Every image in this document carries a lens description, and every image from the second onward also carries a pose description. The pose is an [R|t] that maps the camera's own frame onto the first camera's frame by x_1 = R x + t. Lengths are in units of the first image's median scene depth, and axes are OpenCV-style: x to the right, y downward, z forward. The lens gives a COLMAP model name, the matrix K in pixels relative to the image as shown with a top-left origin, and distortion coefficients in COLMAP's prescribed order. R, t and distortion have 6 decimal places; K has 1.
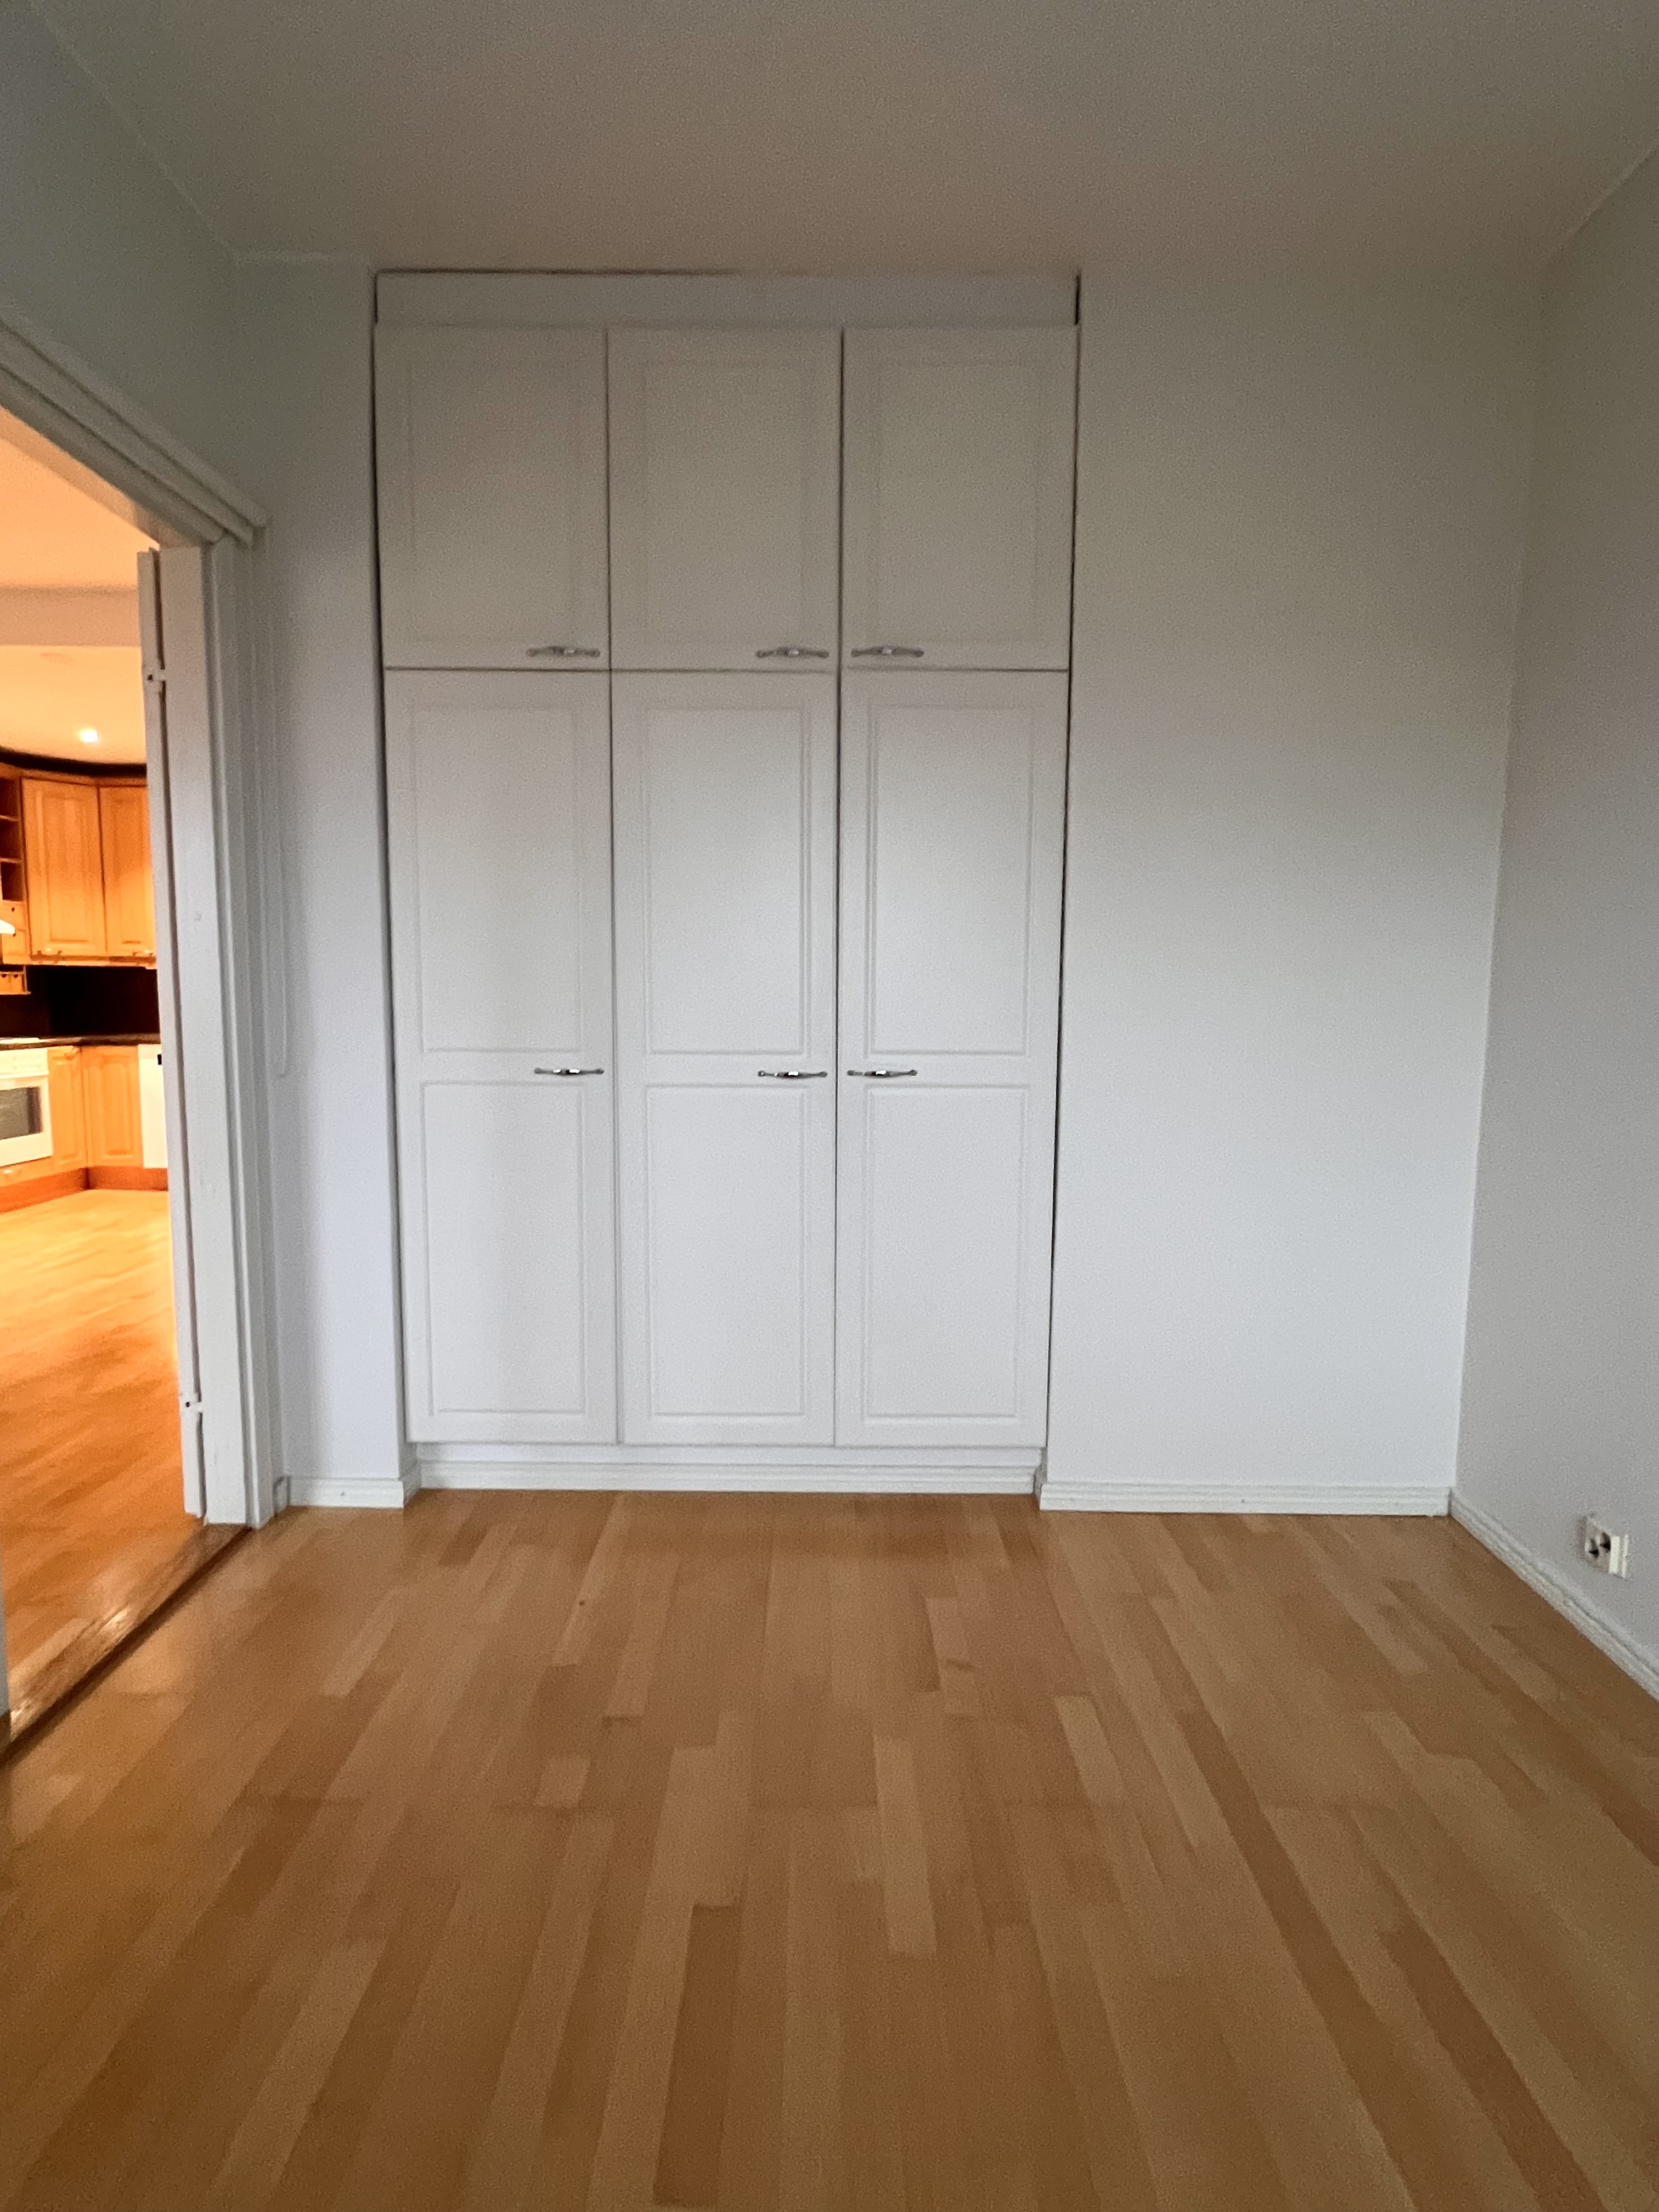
lens RADIAL K [[1108.1, 0, 818.2], [0, 1108.1, 1101.8], [0, 0, 1]] dist [-0.002238, -0.000154]
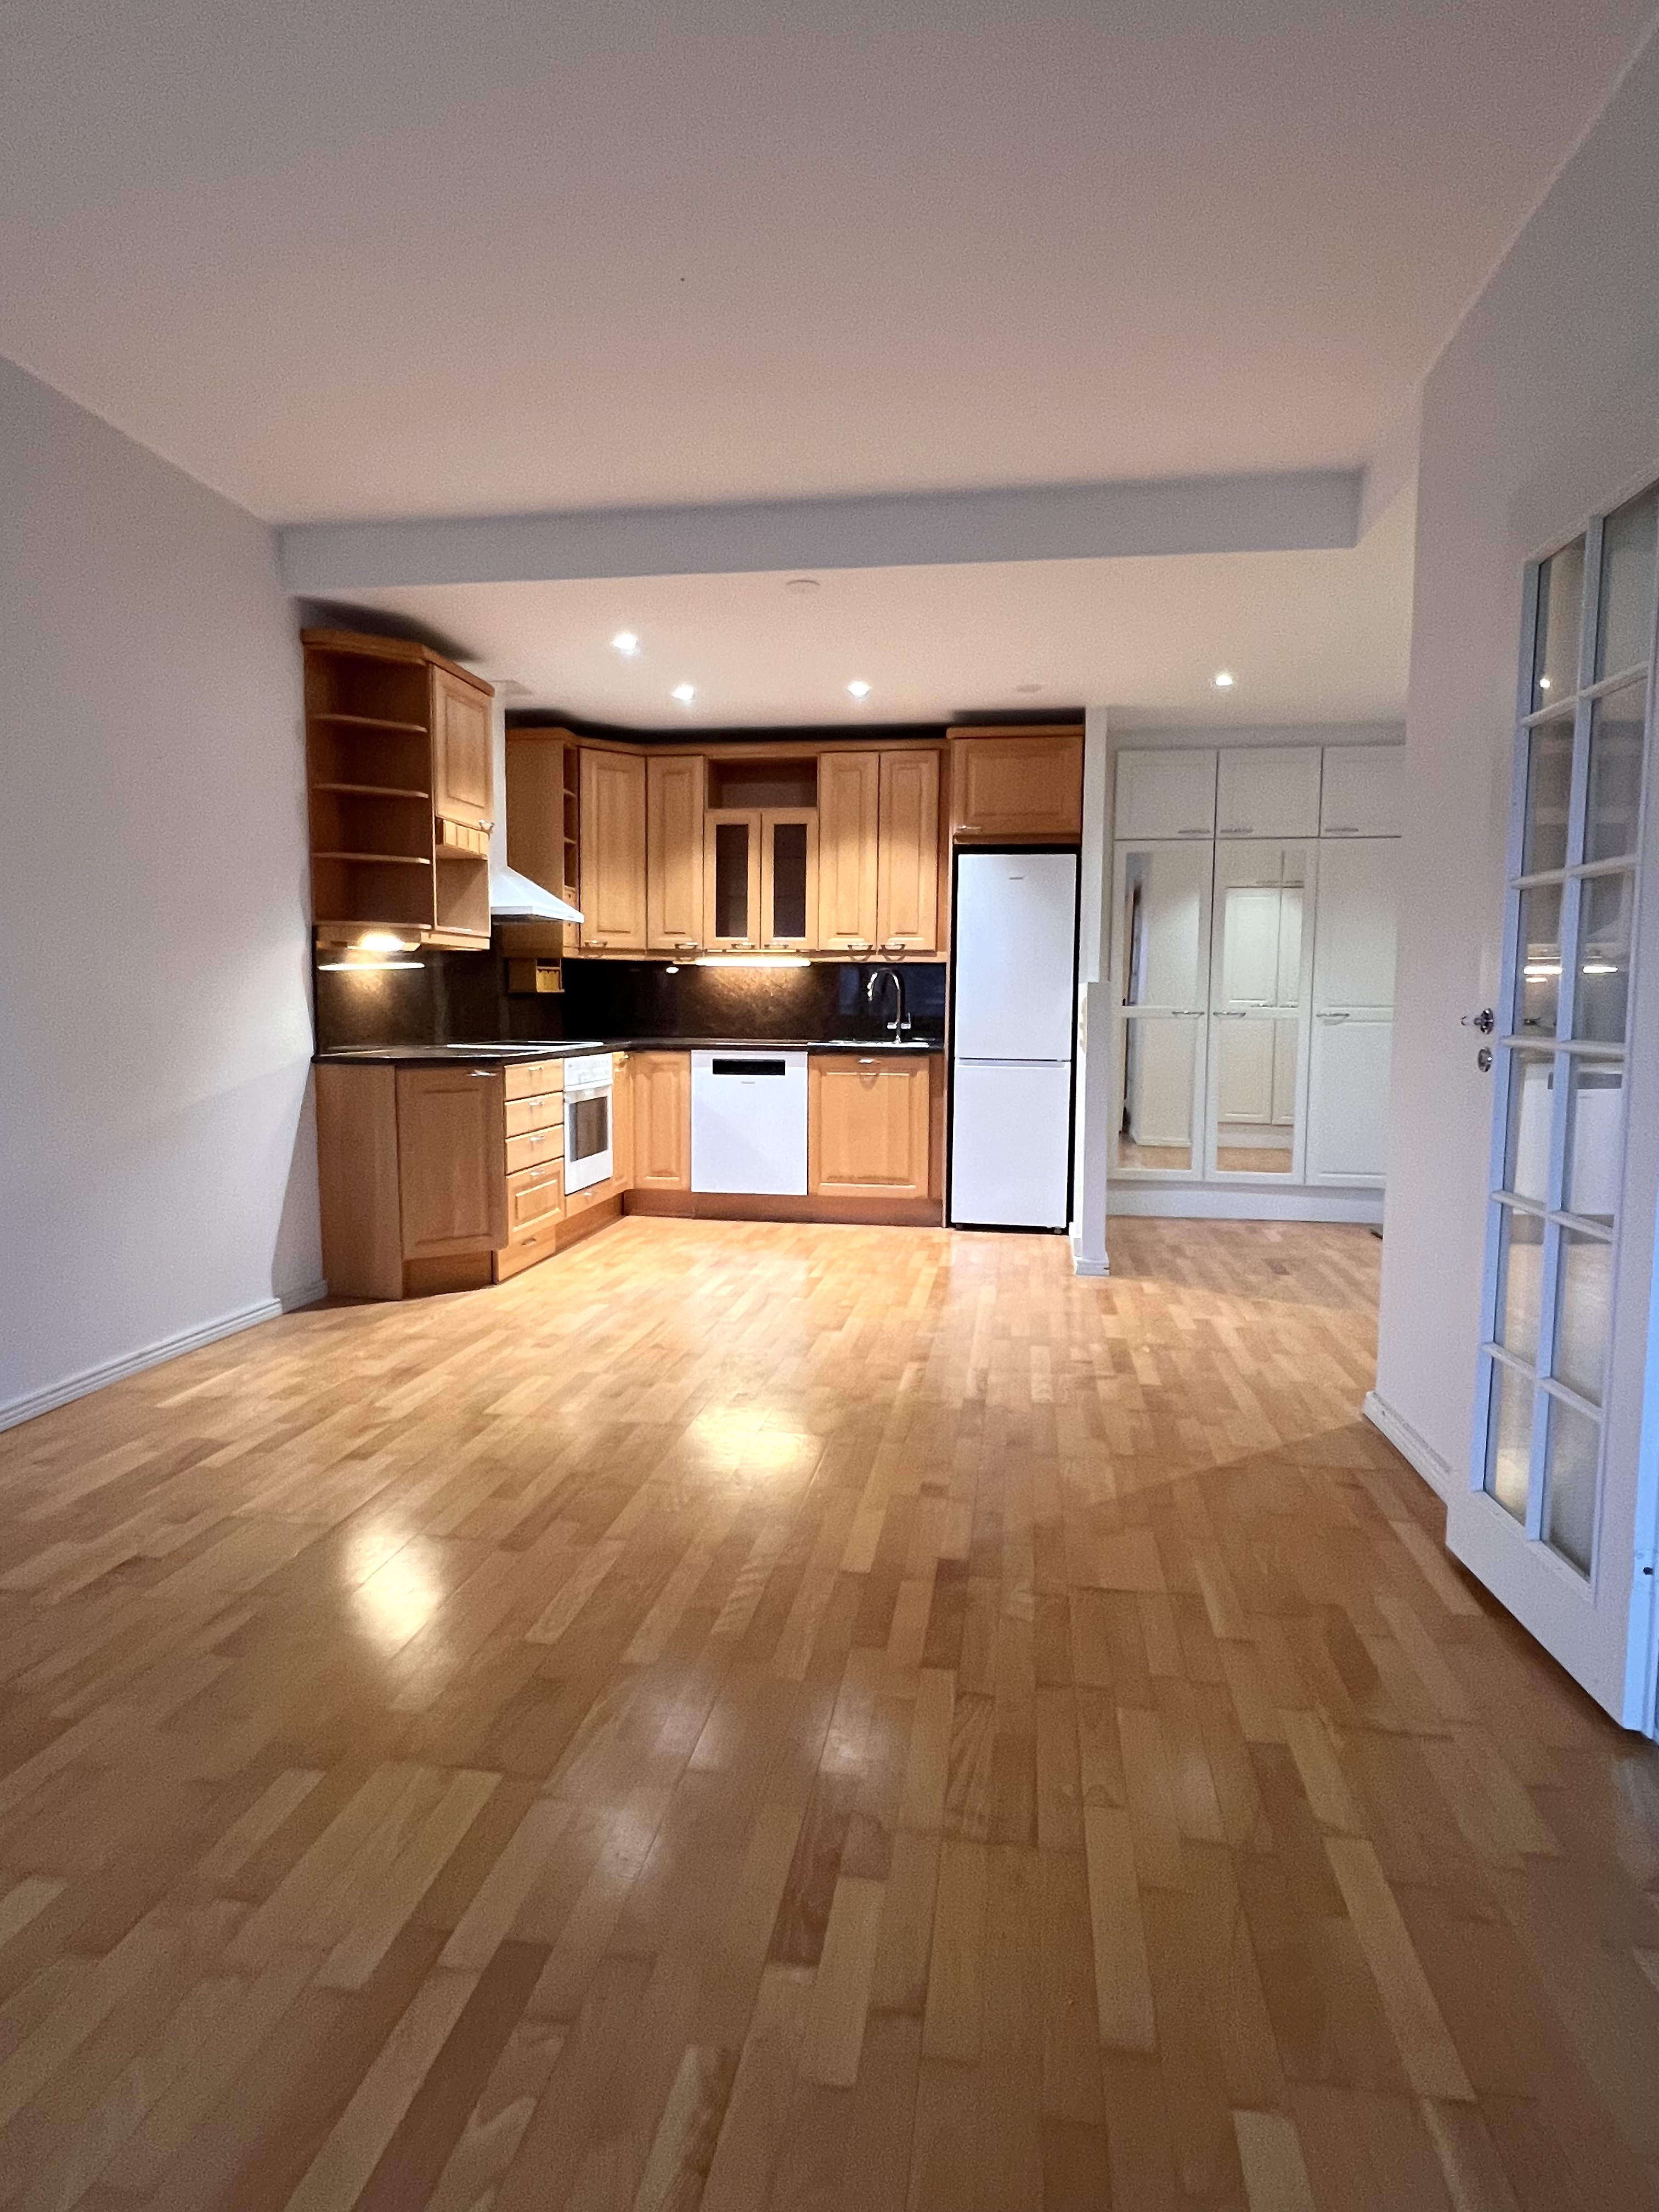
lens RADIAL K [[1213.4, 0, 830.5], [0, 1213.4, 1090.3], [0, 0, 1]] dist [-0.001460, 0.001920]
pose [[0.987876, 0.016291, -0.154385, -0.359139], [-0.019487, 0.999626, -0.019209, -0.004242], [0.154014, 0.021985, 0.987824, 0.077303]]
